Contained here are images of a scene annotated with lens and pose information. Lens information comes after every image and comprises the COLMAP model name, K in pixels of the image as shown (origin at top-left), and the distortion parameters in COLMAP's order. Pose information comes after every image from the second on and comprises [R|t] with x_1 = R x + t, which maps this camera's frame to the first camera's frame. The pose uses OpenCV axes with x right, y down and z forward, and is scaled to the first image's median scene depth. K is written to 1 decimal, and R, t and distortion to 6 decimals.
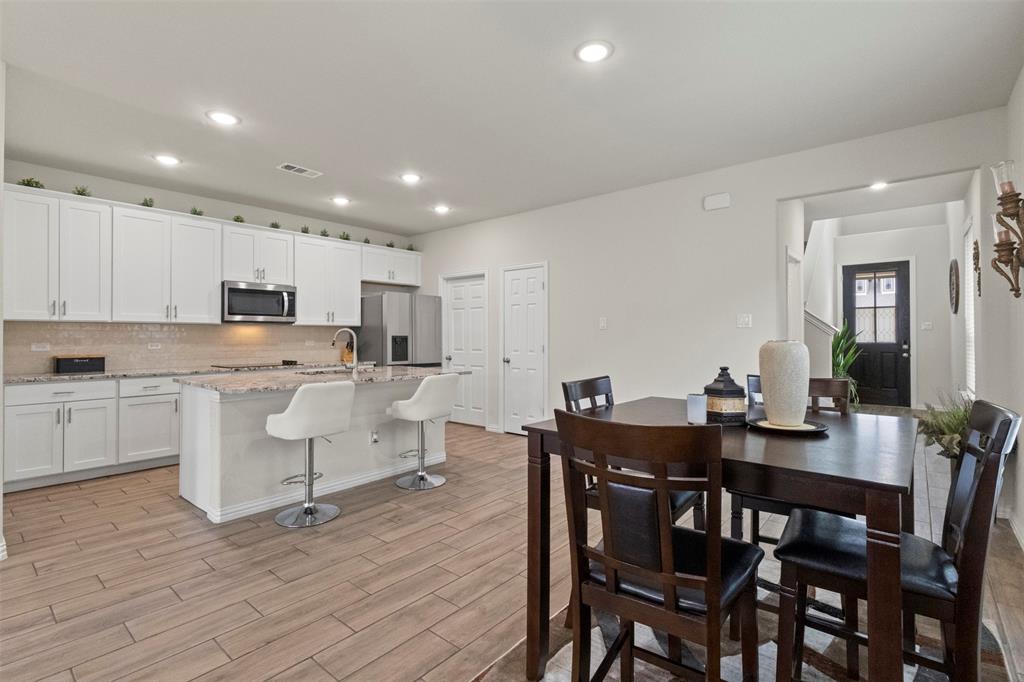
lens RADIAL K [[474.6, 0, 507.2], [0, 474.6, 336.7], [0, 0, 1]] dist [-0.002368, 0.000552]
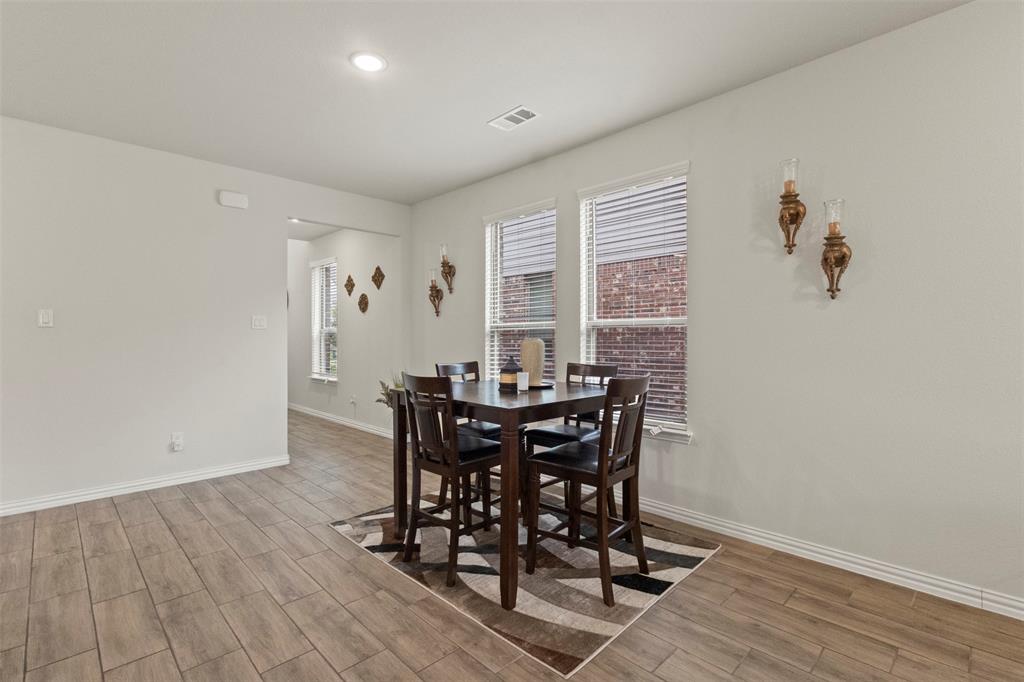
lens RADIAL K [[474.6, 0, 503.6], [0, 474.6, 336.3], [0, 0, 1]] dist [-0.002368, 0.000552]
pose [[0.107761, 0.000850, 0.994176, -0.408160], [0.002363, 0.999997, -0.001111, -0.000319], [-0.994174, 0.002469, 0.107758, 0.299100]]
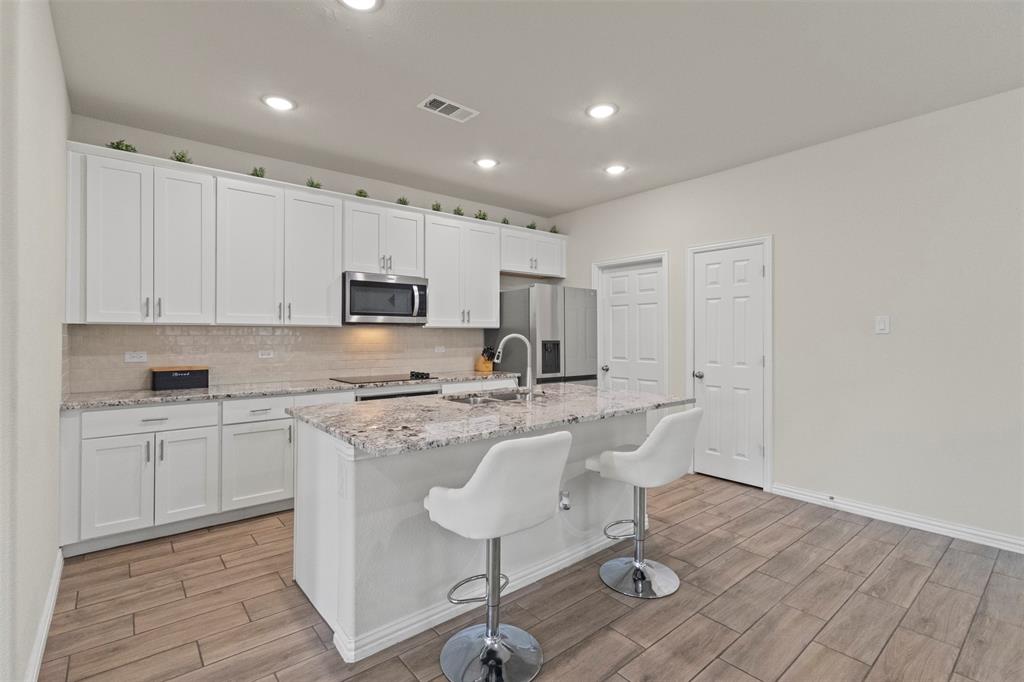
lens RADIAL K [[474.6, 0, 506.2], [0, 474.6, 335.8], [0, 0, 1]] dist [-0.002368, 0.000552]
pose [[0.983176, 0.001945, -0.182649, -0.194680], [-0.001725, 0.999998, 0.001363, -0.013129], [0.182651, -0.001025, 0.983177, 0.281229]]
